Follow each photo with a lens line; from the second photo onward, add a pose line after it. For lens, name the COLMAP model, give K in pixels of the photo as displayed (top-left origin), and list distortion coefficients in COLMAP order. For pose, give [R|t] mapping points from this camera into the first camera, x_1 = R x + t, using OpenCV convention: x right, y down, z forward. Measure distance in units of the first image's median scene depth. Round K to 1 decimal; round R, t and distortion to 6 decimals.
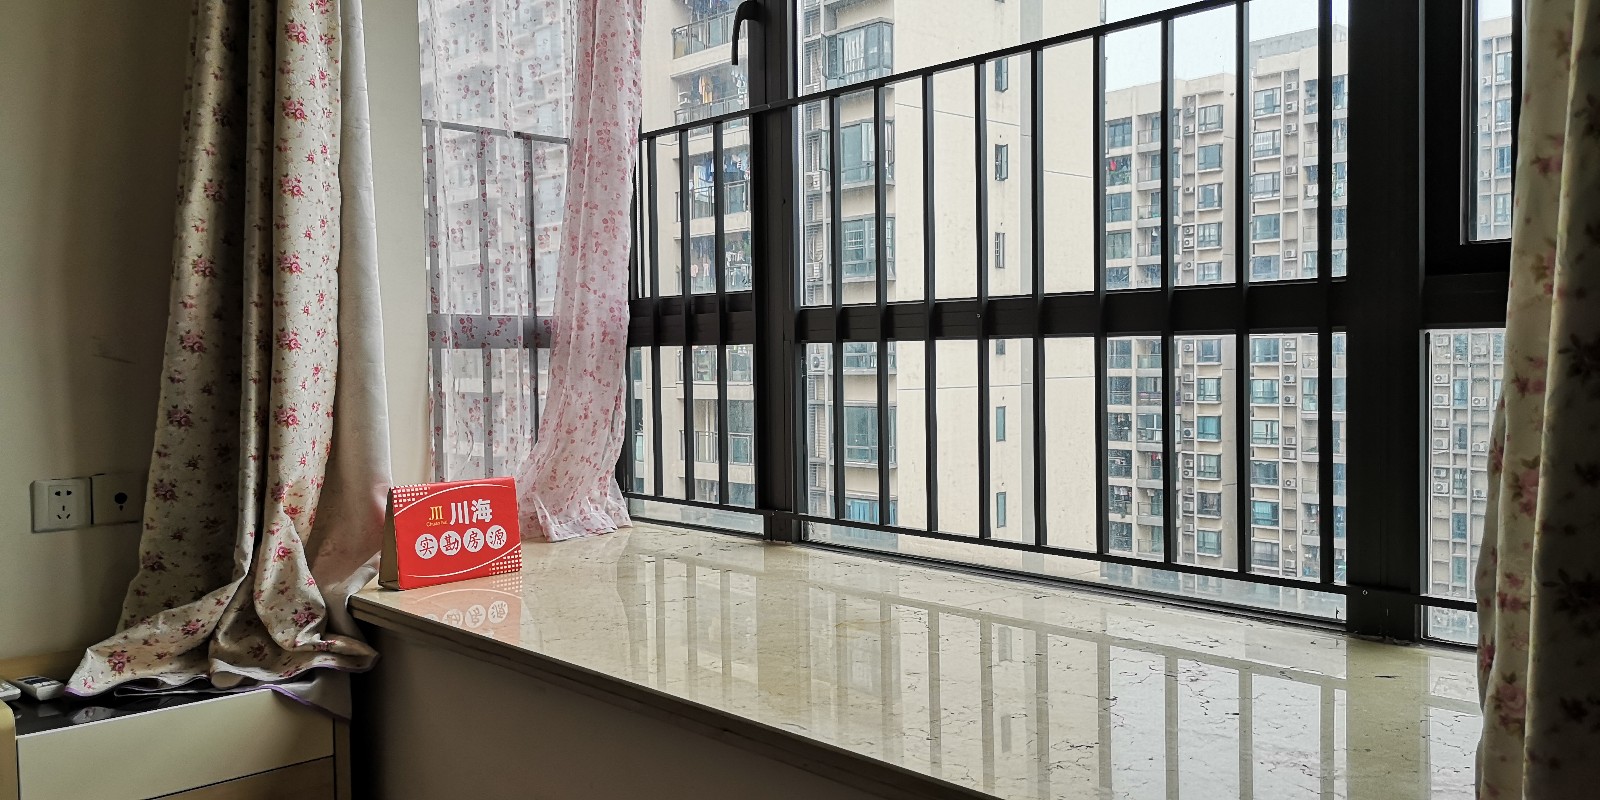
lens RADIAL K [[1258.8, 0, 833.2], [0, 1258.8, 371.7], [0, 0, 1]] dist [0.004674, 0.003103]
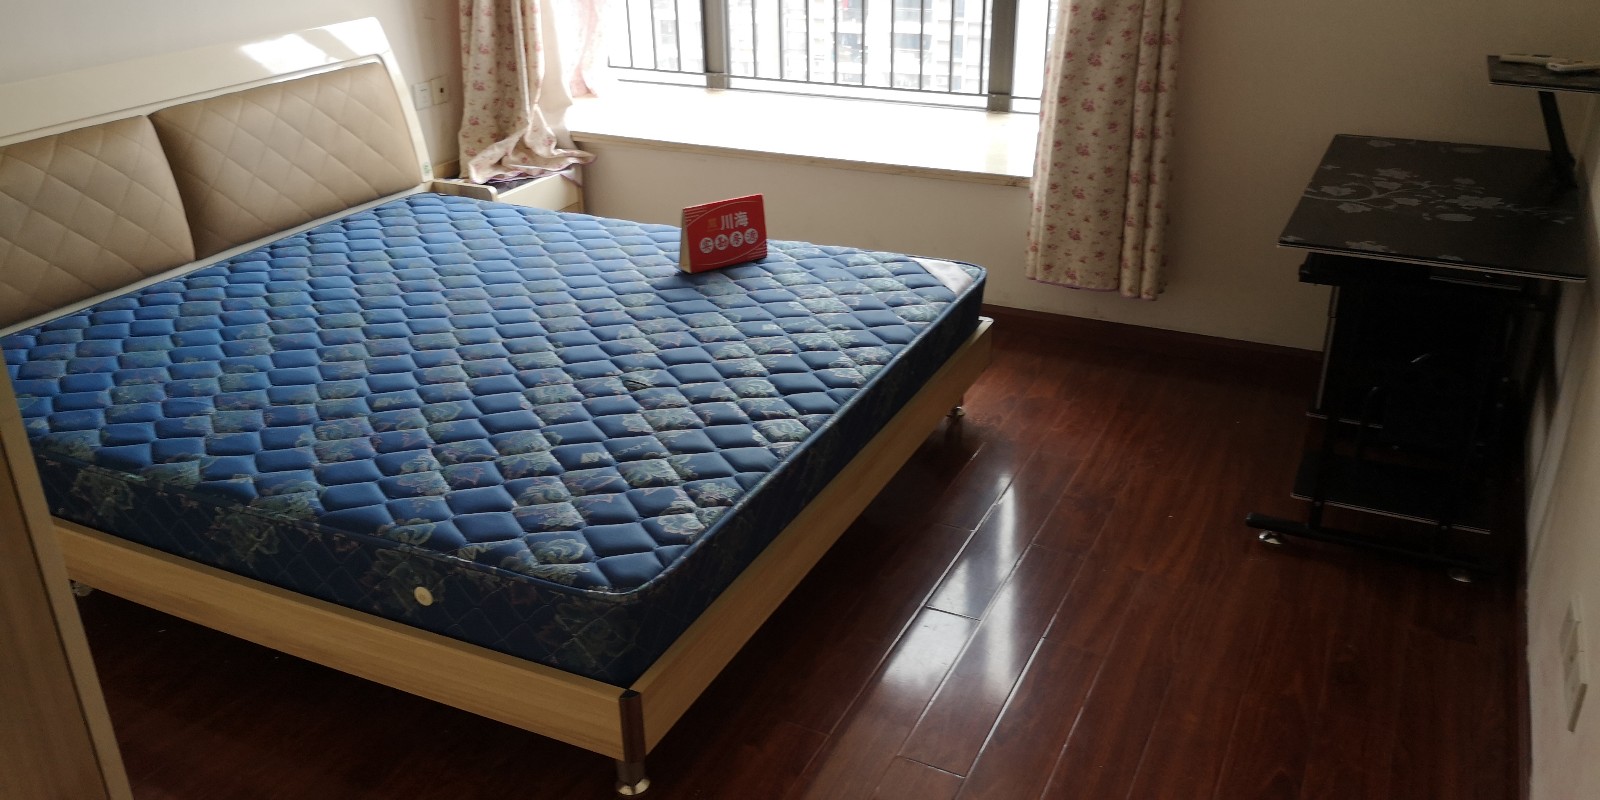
lens RADIAL K [[1258.8, 0, 833.2], [0, 1258.8, 371.7], [0, 0, 1]] dist [0.004674, 0.003103]
pose [[0.919323, -0.149885, 0.363839, -0.823903], [0.003378, 0.927588, 0.373589, -0.241206], [-0.393488, -0.342221, 0.853260, -1.150844]]
